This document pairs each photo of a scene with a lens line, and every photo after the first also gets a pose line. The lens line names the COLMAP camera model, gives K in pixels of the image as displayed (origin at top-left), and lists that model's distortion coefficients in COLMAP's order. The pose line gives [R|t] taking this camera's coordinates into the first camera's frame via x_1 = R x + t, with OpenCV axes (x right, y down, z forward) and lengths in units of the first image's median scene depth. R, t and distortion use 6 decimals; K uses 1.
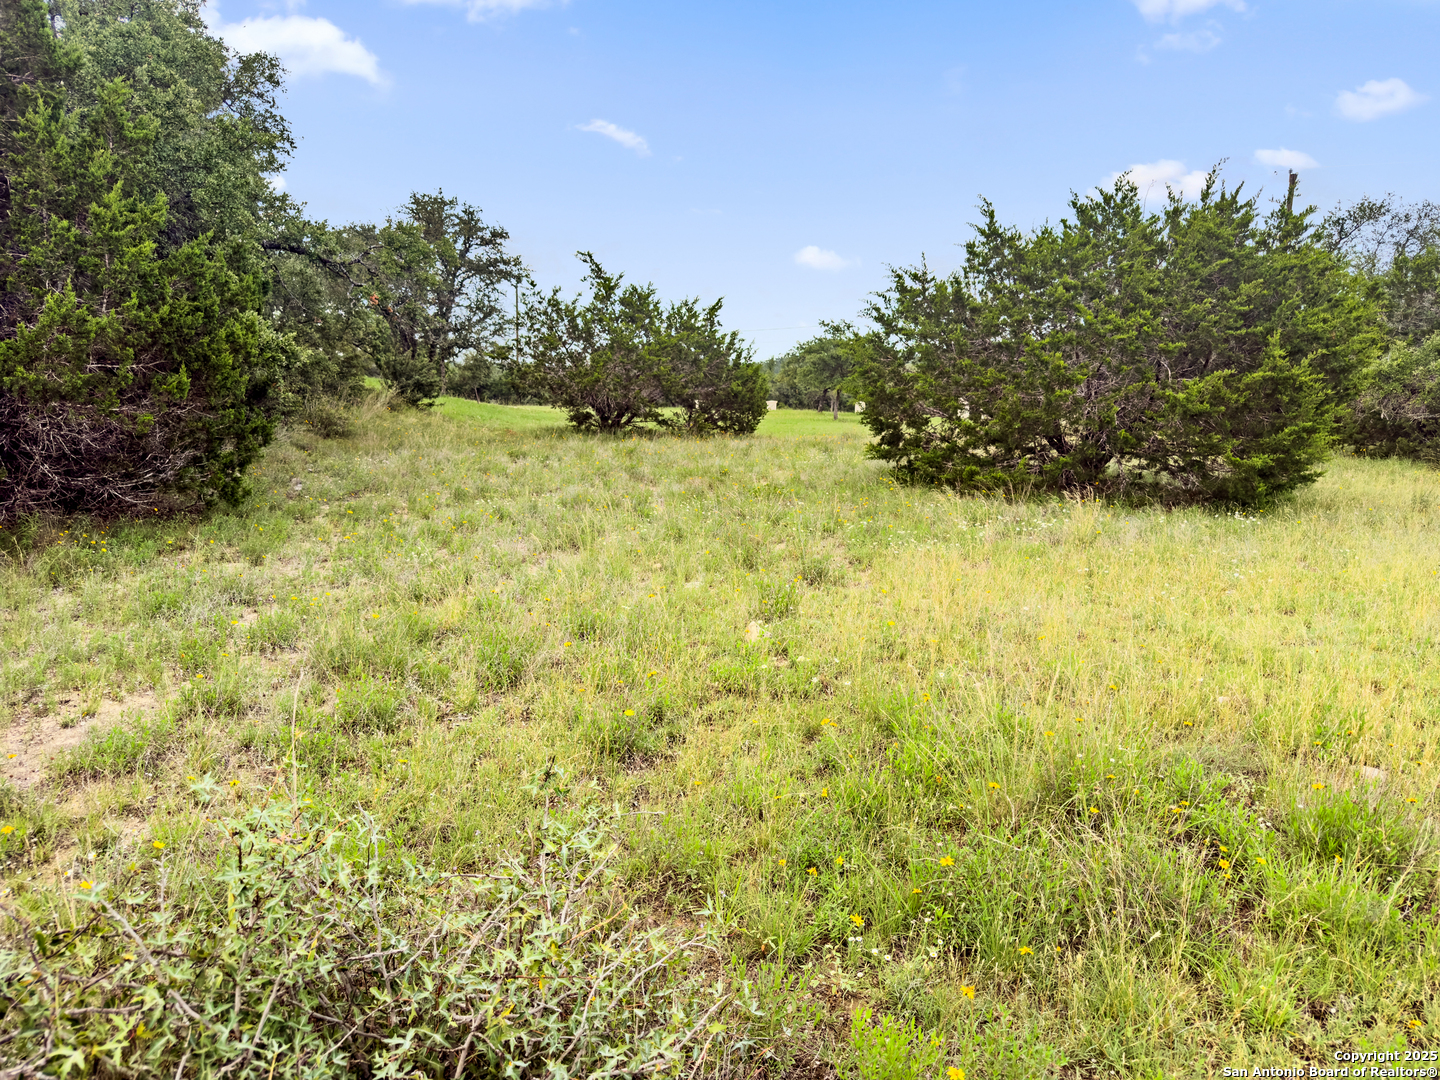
lens RADIAL K [[994.7, 0, 716.5], [0, 994.7, 537.6], [0, 0, 1]] dist [-0.006465, -0.004808]
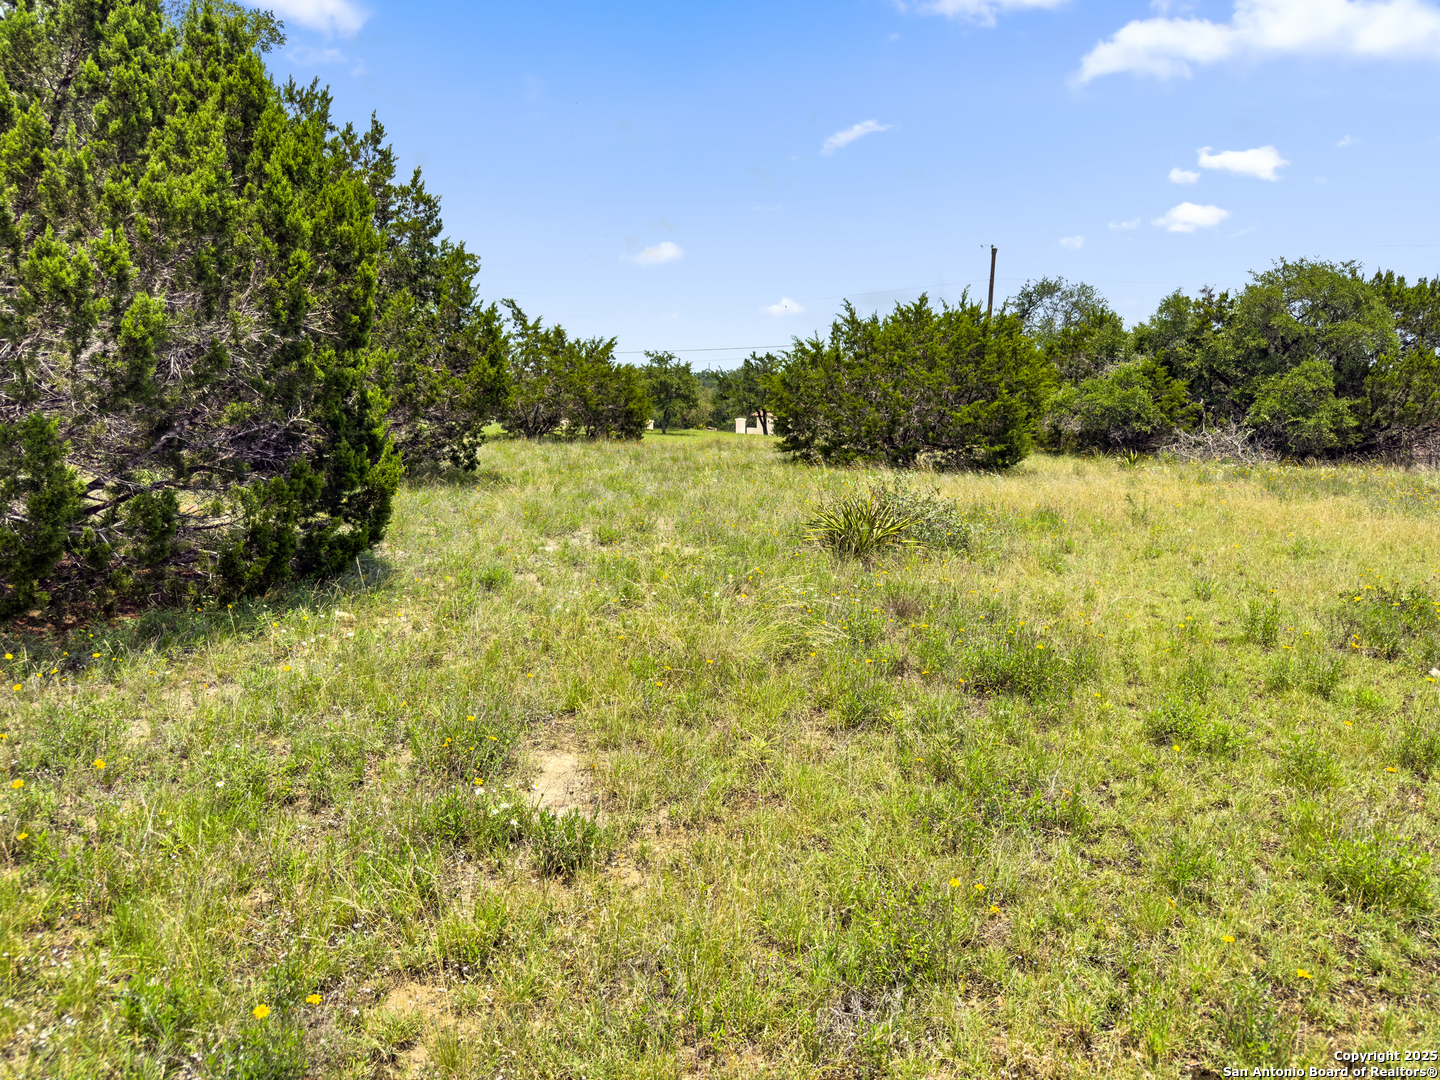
lens RADIAL K [[994.7, 0, 716.5], [0, 994.7, 537.6], [0, 0, 1]] dist [-0.006465, -0.004808]
pose [[0.968235, -0.017303, 0.249444, -0.355203], [0.022089, 0.999621, -0.016401, 0.087388], [-0.249066, 0.021390, 0.968250, -0.556790]]
